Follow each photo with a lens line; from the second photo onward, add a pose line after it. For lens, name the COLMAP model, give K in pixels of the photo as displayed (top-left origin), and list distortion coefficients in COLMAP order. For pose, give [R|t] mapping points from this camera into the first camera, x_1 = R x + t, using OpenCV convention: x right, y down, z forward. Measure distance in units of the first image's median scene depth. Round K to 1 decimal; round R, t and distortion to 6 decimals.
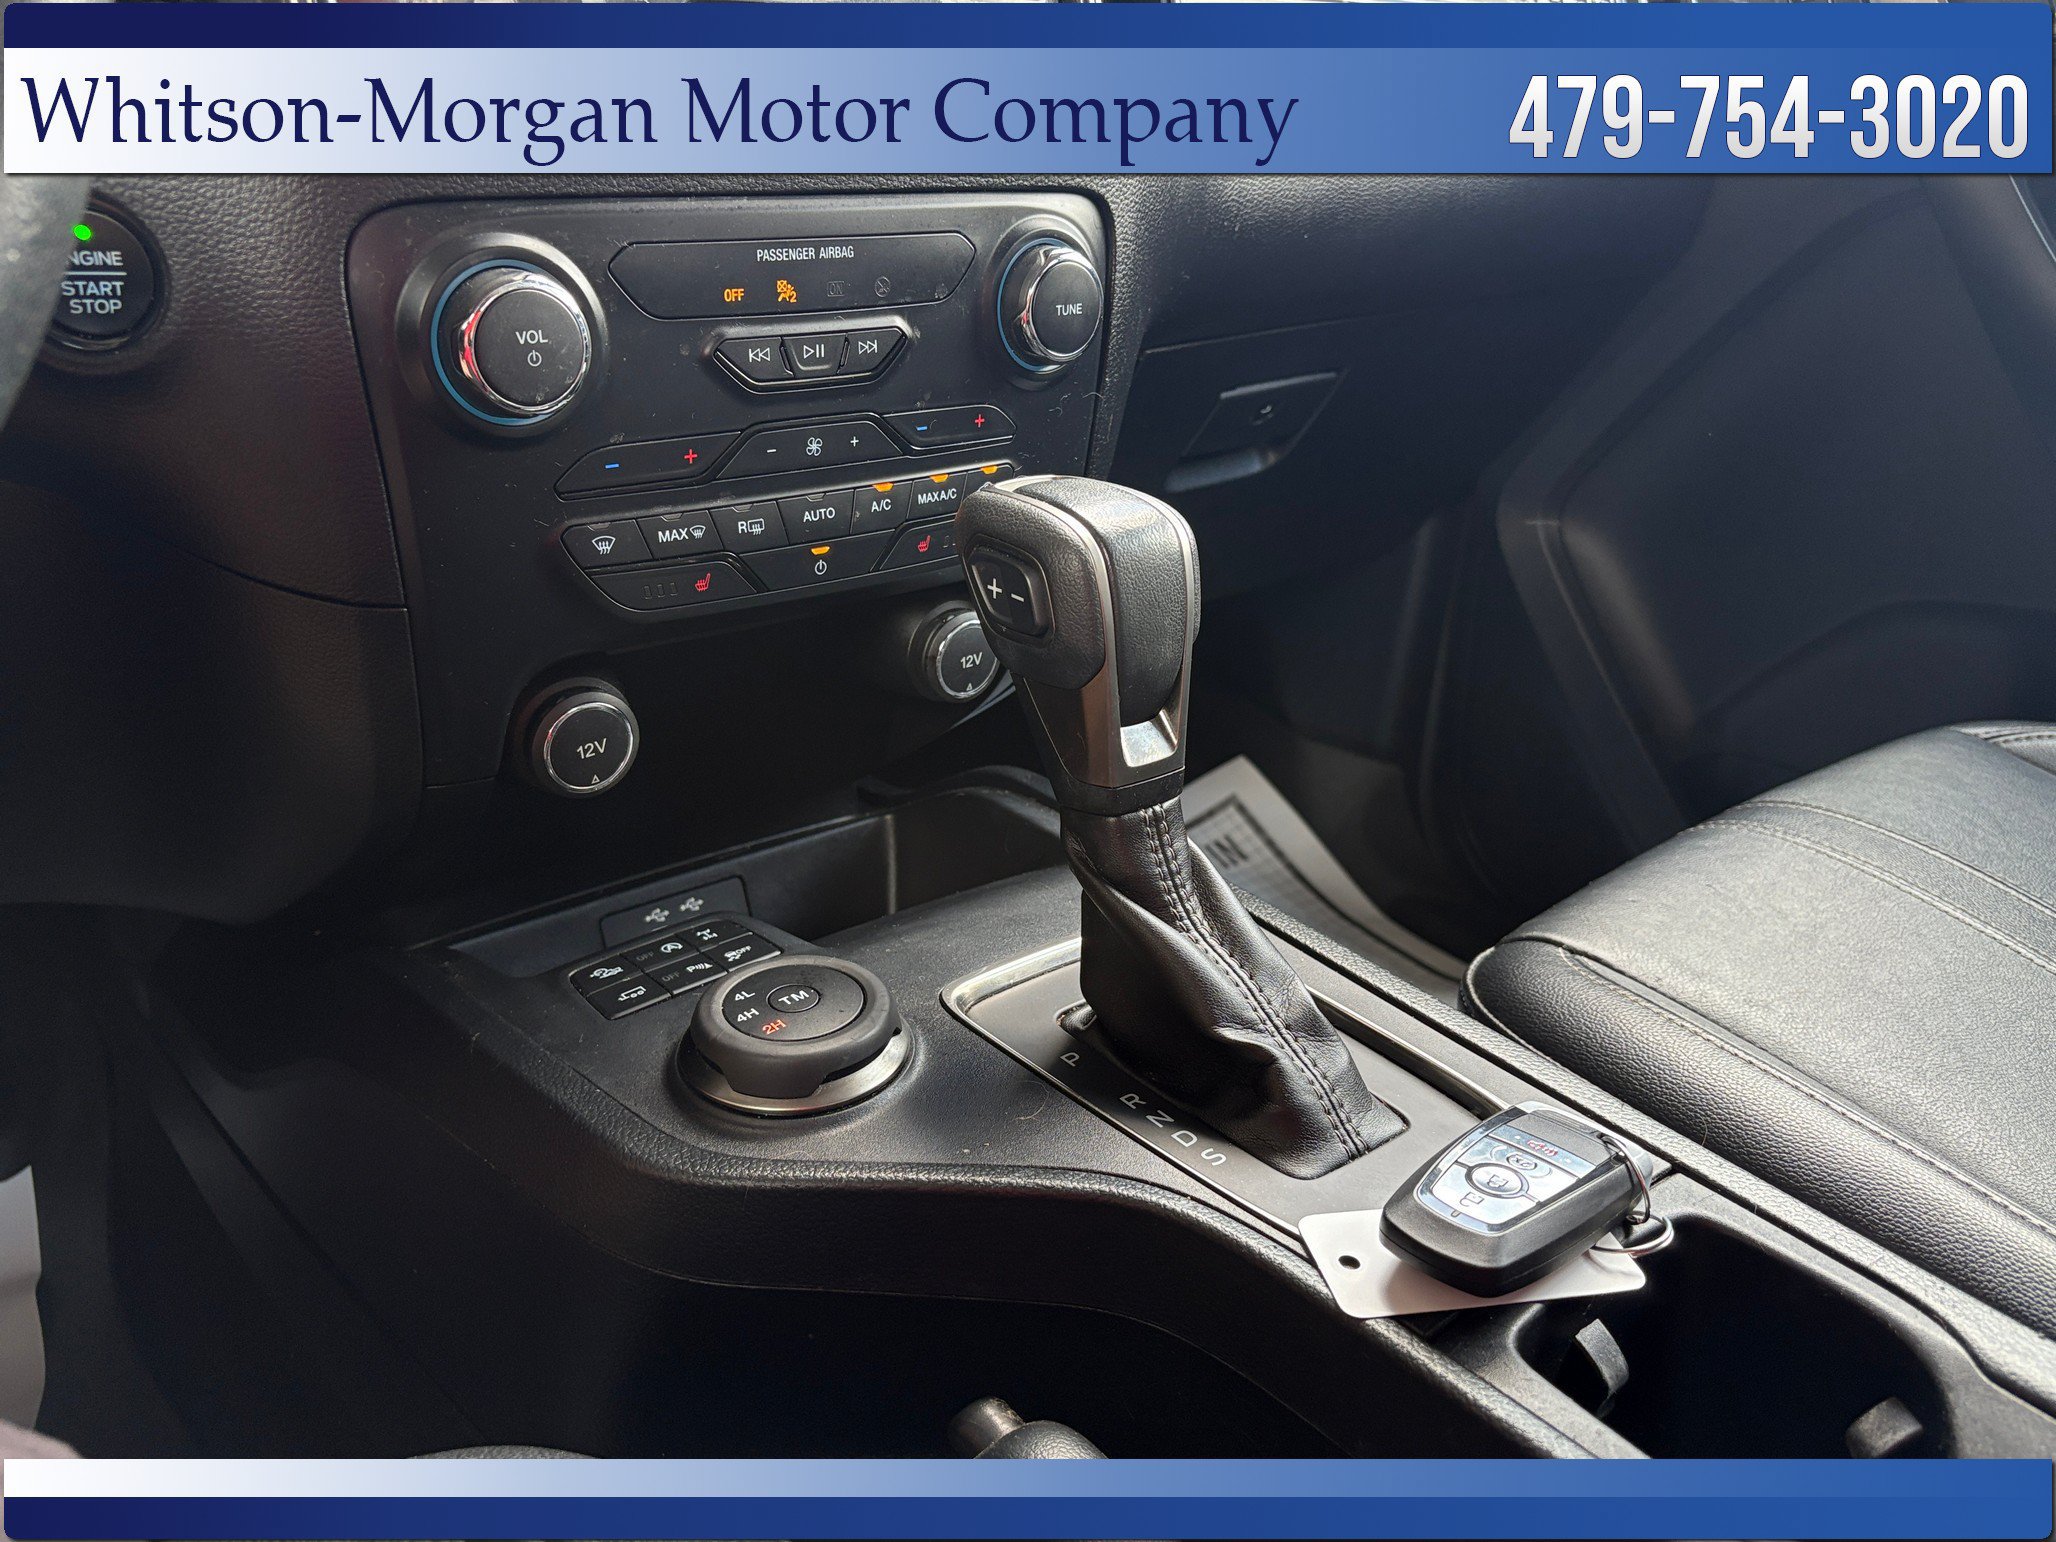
lens RADIAL K [[1561.4, 0, 1027.8], [0, 1561.4, 761.8], [0, 0, 1]] dist [0.028794, -0.026938]
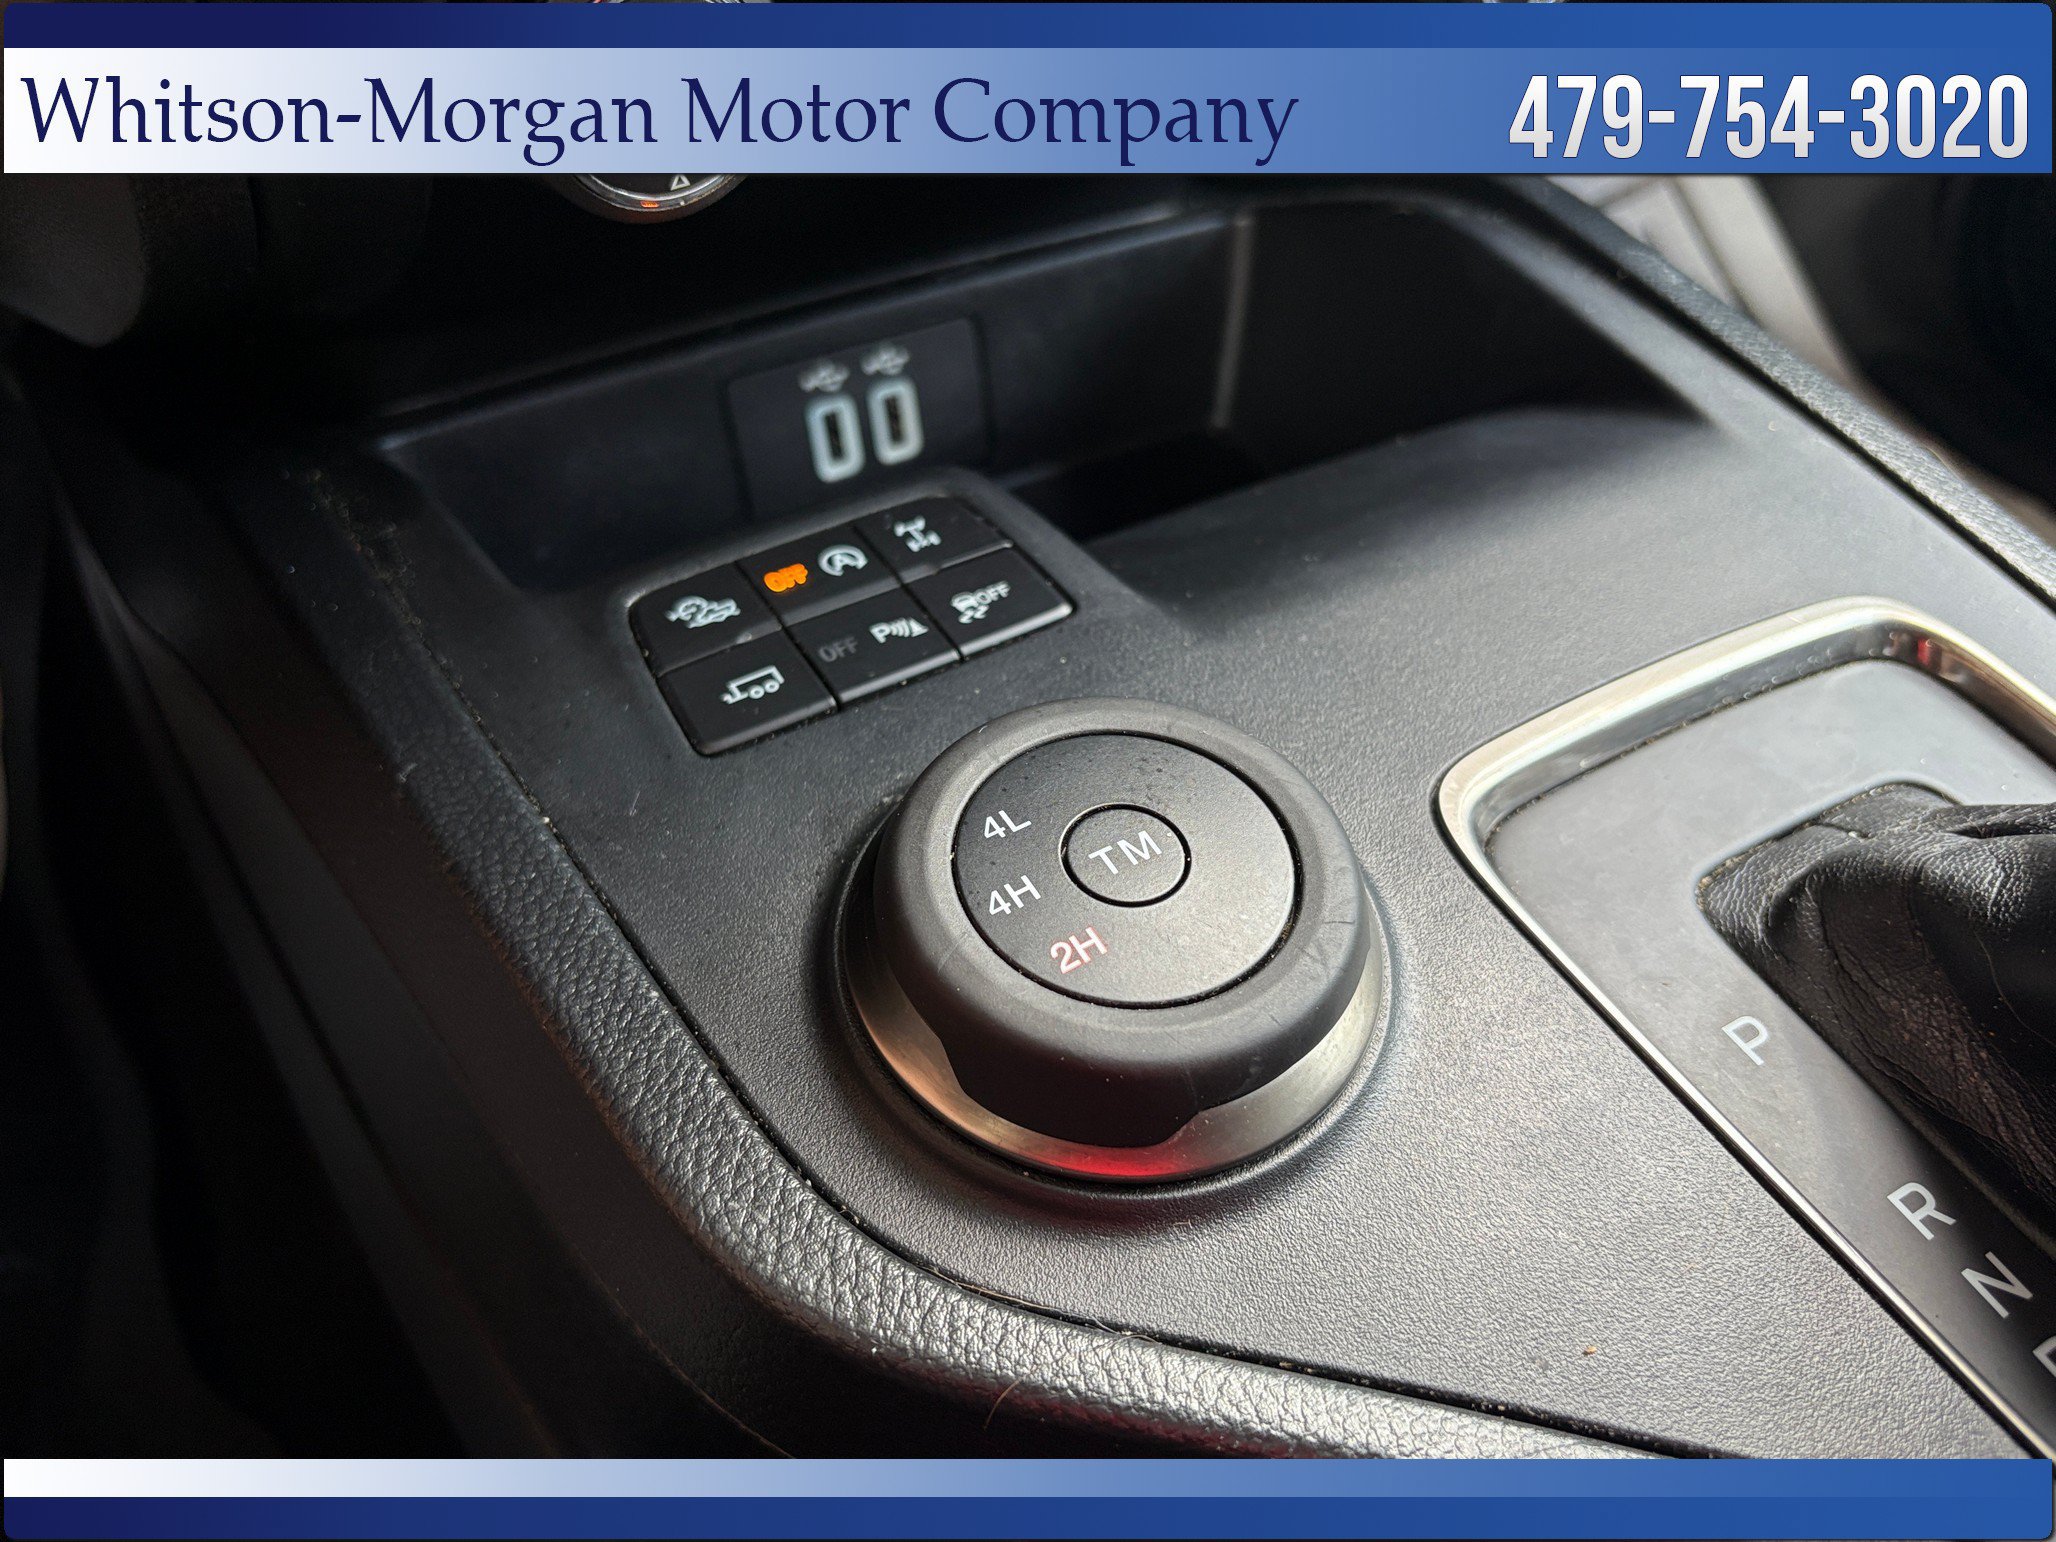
lens RADIAL K [[1561.4, 0, 1041.7], [0, 1561.4, 767.3], [0, 0, 1]] dist [0.028794, -0.026938]
pose [[0.987072, 0.144199, -0.069974, -0.134288], [-0.099487, 0.893502, 0.437900, -0.040063], [0.125667, -0.425277, 0.896297, 0.592155]]
